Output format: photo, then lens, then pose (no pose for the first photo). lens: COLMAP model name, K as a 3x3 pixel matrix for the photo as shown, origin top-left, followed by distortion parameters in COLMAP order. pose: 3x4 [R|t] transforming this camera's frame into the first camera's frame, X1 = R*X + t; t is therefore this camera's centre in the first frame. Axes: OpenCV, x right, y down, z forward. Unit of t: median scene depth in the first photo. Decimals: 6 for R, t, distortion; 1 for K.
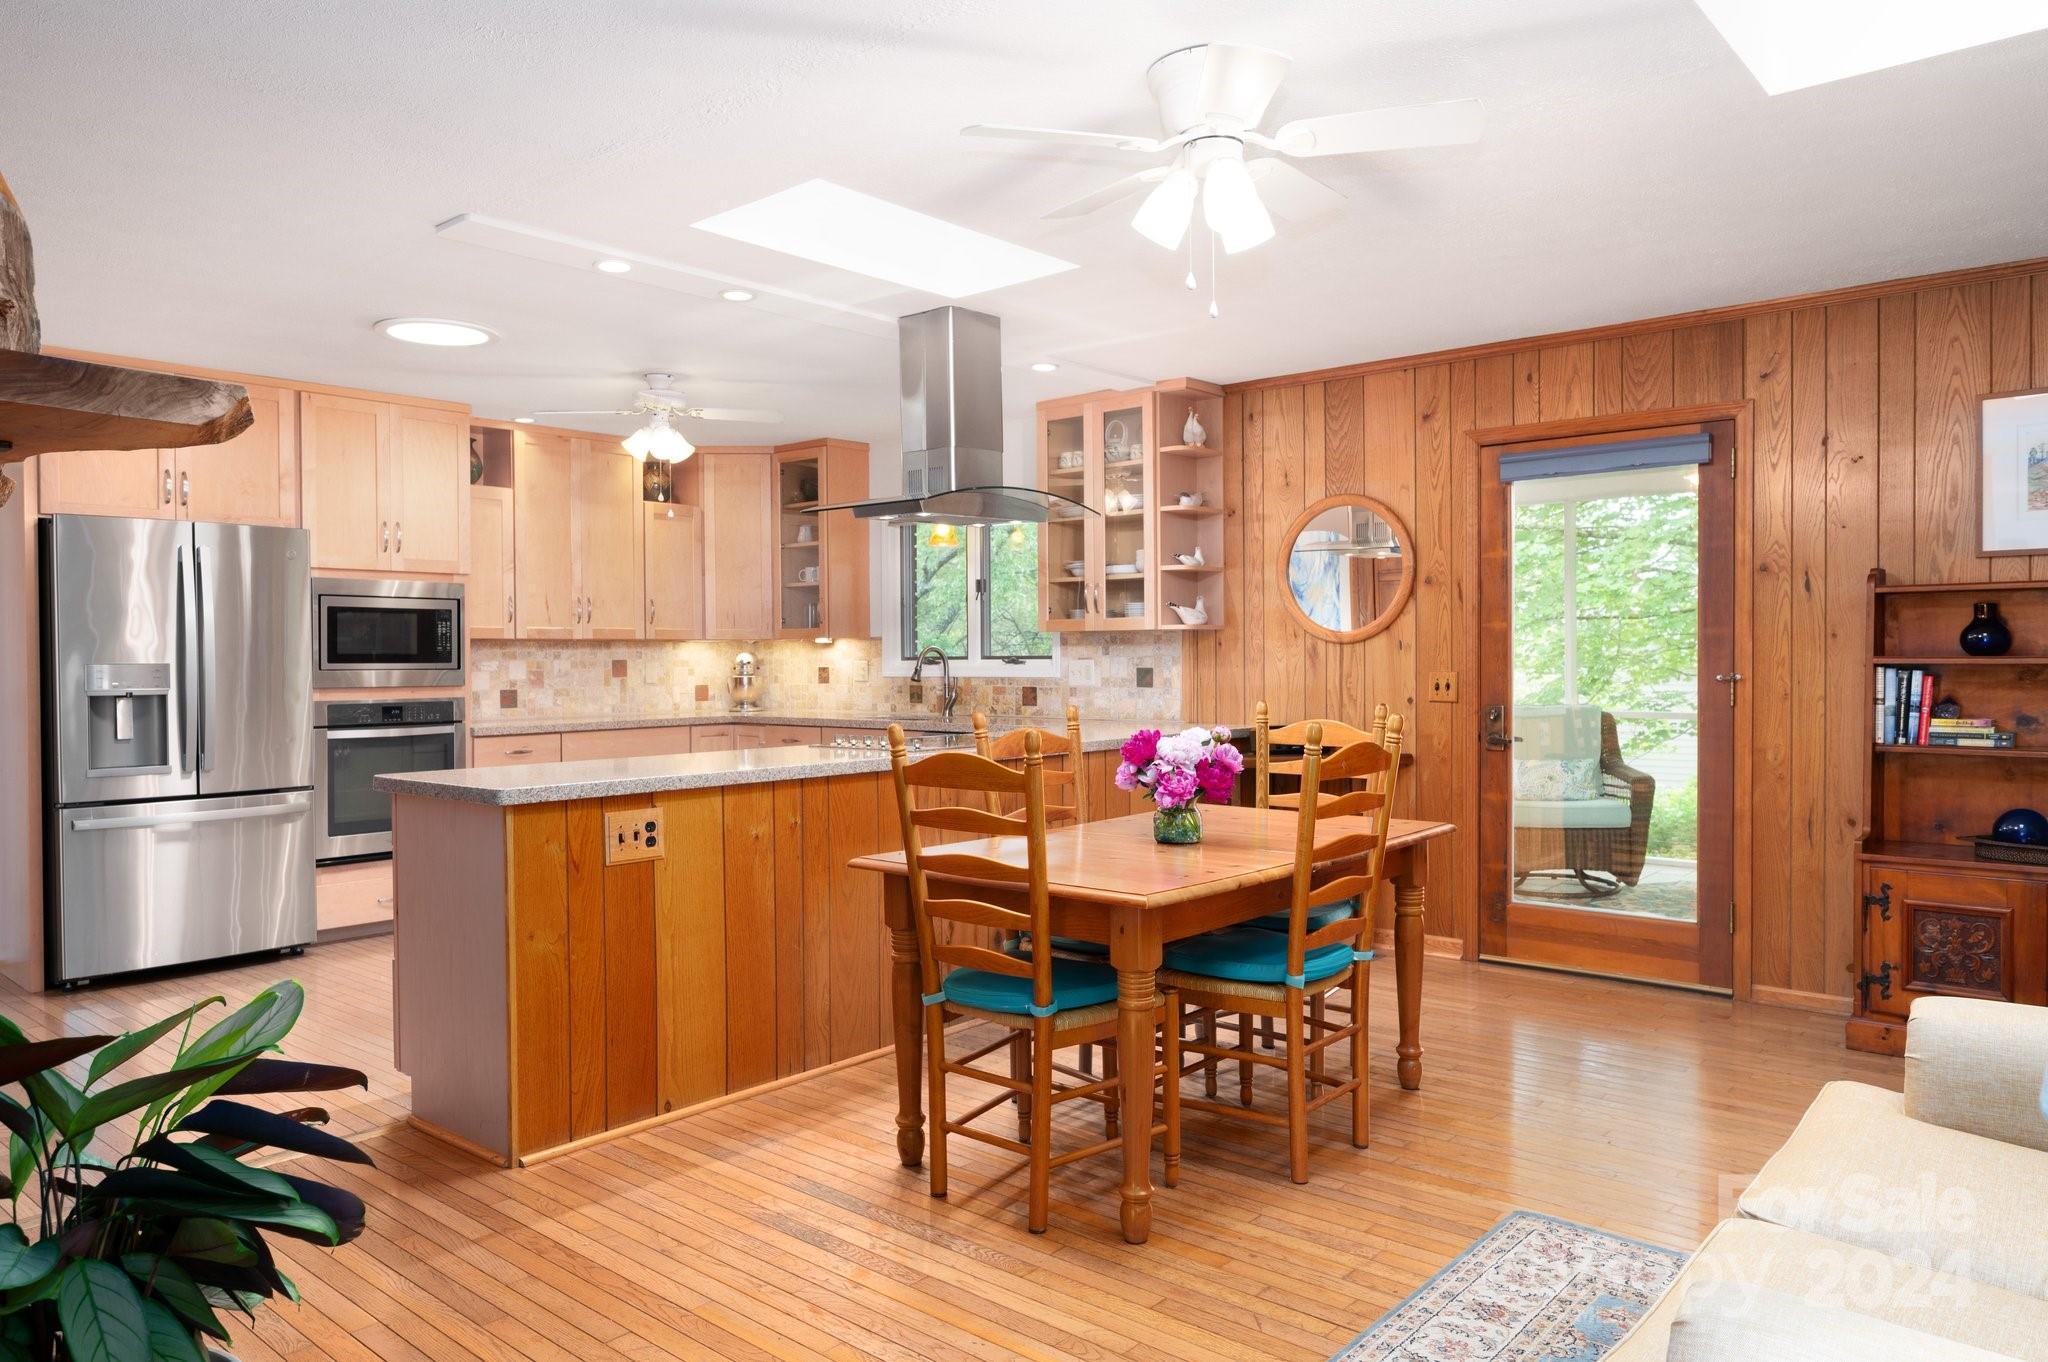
lens RADIAL K [[1365.6, 0, 1019.0], [0, 1365.6, 675.4], [0, 0, 1]] dist [-0.003911, -0.000024]
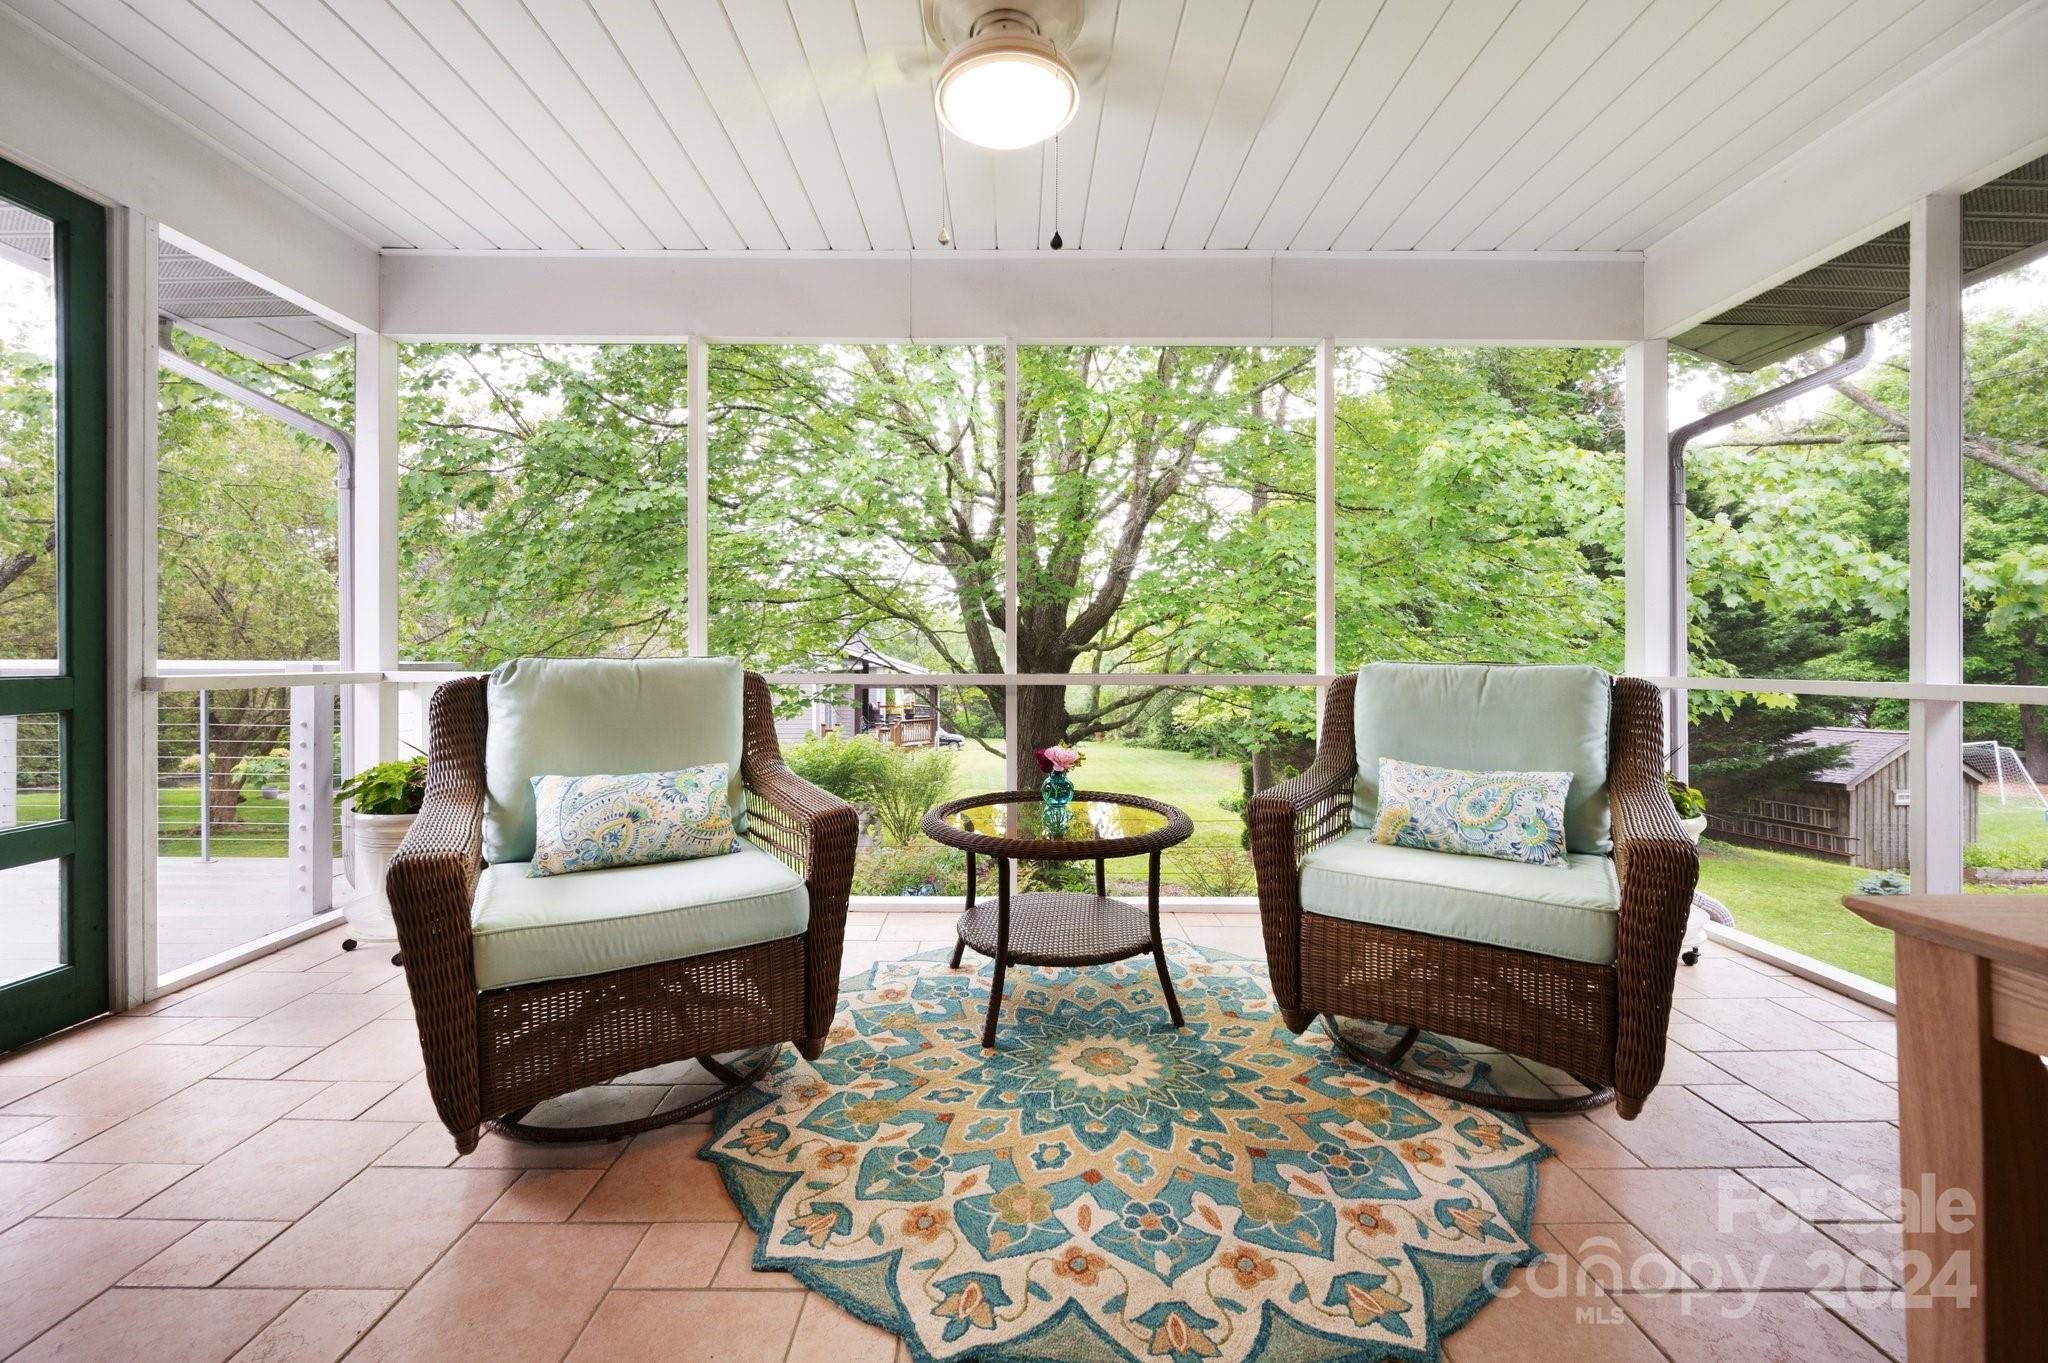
lens RADIAL K [[815.8, 0, 1003.6], [0, 815.8, 675.5], [0, 0, 1]] dist [-0.000200, 0.000063]
pose [[0.763449, -0.006387, 0.645837, 0.370671], [0.001589, 0.999967, 0.008010, 0.034006], [-0.645867, -0.005089, 0.763433, 0.860377]]
